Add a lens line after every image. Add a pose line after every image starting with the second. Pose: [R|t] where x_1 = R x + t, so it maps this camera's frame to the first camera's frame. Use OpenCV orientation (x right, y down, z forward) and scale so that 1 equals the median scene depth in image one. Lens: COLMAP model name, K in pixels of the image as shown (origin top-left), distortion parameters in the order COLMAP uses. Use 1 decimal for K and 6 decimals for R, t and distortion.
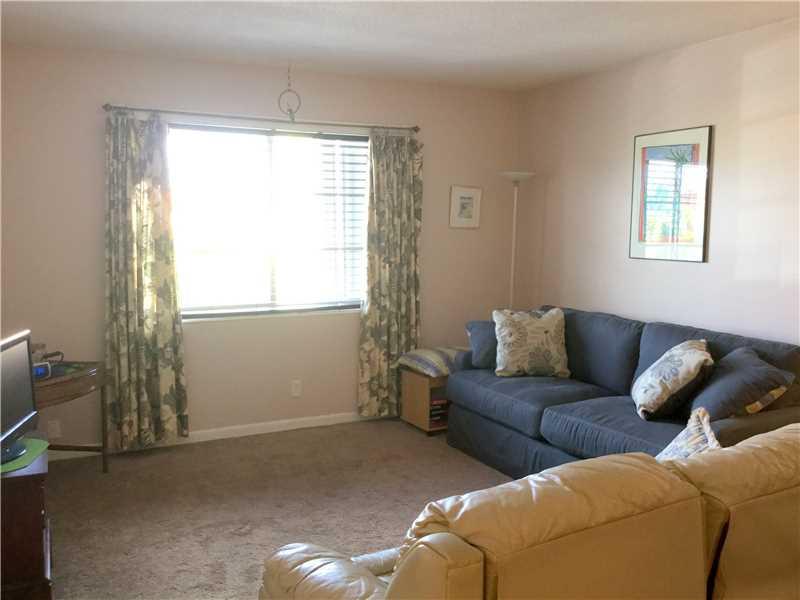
lens RADIAL K [[726.4, 0, 400.0], [0, 726.4, 300.0], [0, 0, 1]] dist [0.143408, -0.303477]
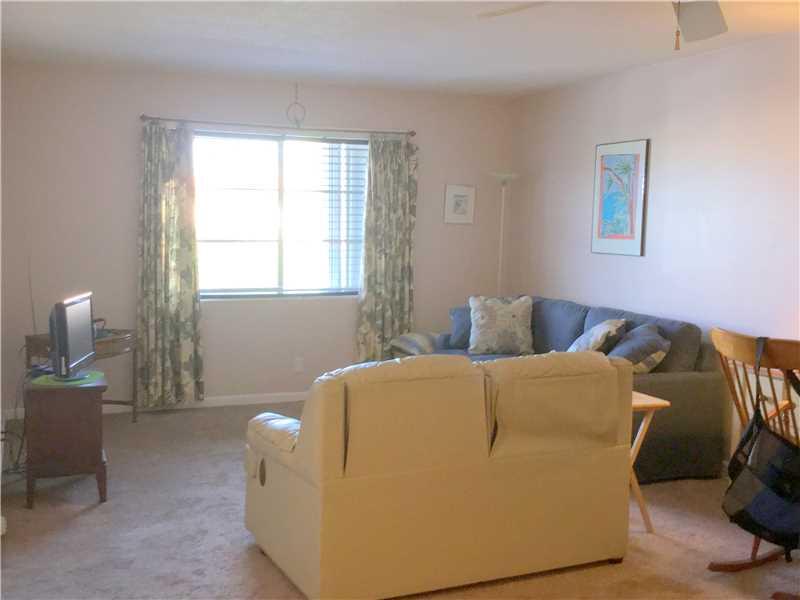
lens RADIAL K [[935.5, 0, 400.0], [0, 935.5, 300.0], [0, 0, 1]] dist [0.141014, -0.258323]
pose [[0.996392, 0.021253, -0.082165, 0.140005], [-0.022559, 0.999633, -0.015000, 0.043739], [0.081816, 0.016799, 0.996506, -0.459128]]
